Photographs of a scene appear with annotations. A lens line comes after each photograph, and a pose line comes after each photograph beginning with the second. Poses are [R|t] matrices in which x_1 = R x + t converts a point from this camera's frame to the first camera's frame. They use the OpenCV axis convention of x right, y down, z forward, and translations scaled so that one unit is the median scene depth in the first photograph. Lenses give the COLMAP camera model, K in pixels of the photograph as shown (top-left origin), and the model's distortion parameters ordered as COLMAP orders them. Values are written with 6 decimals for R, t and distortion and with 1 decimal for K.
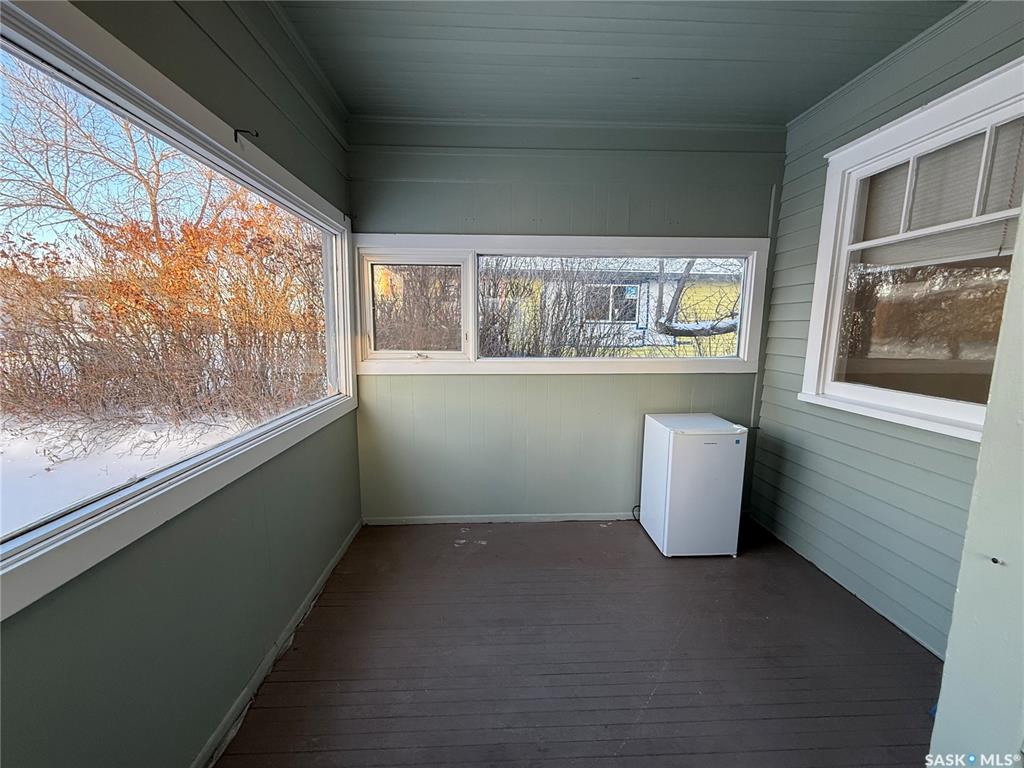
lens RADIAL K [[406.3, 0, 508.0], [0, 406.3, 384.4], [0, 0, 1]] dist [-0.000985, 0.000018]
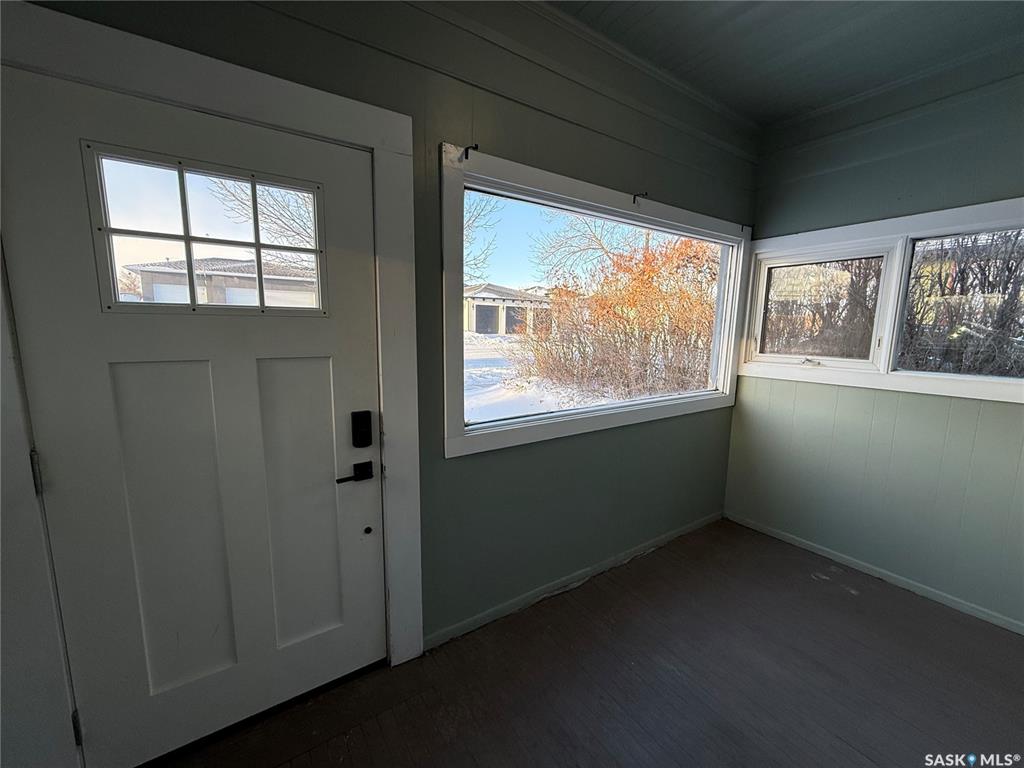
lens RADIAL K [[406.3, 0, 511.7], [0, 406.3, 385.0], [0, 0, 1]] dist [-0.000985, 0.000018]
pose [[0.516875, 0.121797, -0.847352, 0.216591], [-0.125550, 0.989909, 0.065704, 0.006113], [0.846804, 0.072424, 0.526951, -0.051604]]
